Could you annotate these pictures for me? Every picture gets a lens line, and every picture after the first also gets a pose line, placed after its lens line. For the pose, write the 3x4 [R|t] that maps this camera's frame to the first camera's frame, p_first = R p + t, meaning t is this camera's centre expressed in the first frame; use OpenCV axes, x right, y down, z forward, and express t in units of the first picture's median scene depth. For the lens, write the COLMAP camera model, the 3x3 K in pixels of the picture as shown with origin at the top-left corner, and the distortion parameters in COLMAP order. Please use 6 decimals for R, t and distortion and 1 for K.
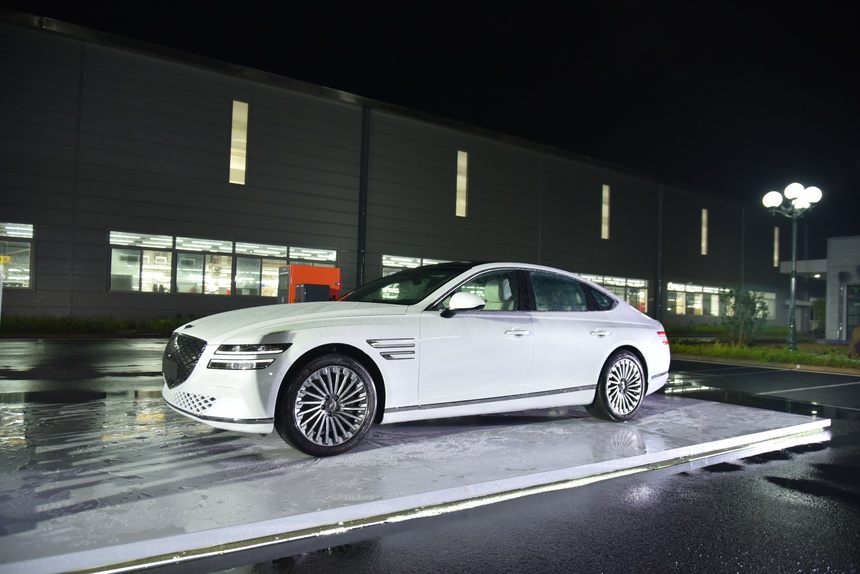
lens RADIAL K [[642.9, 0, 430.0], [0, 642.9, 287.0], [0, 0, 1]] dist [-0.001141, -0.000425]
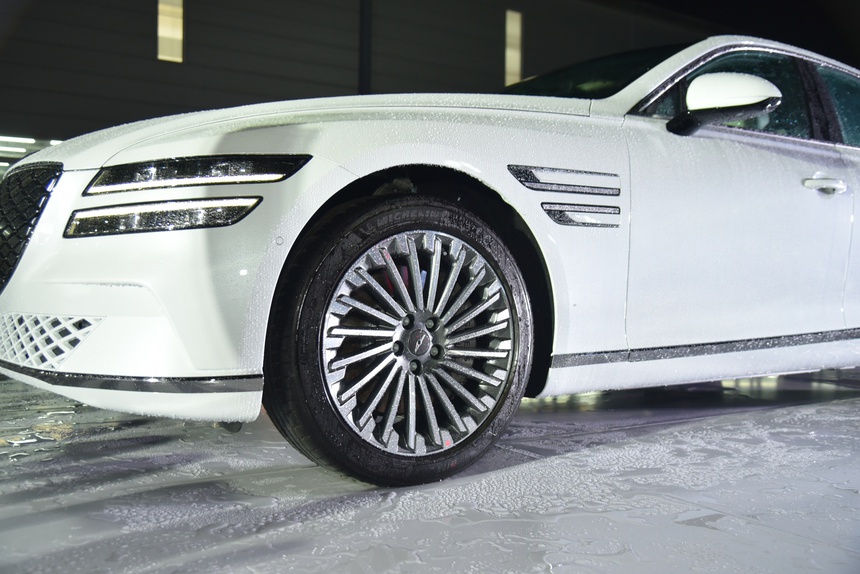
lens RADIAL K [[869.3, 0, 430.0], [0, 869.3, 287.0], [0, 0, 1]] dist [-0.004345, -0.004647]
pose [[0.999788, -0.016989, -0.011620, -0.142730], [0.017491, 0.998855, 0.044524, 0.132687], [0.010850, -0.044718, 0.998941, 0.524073]]
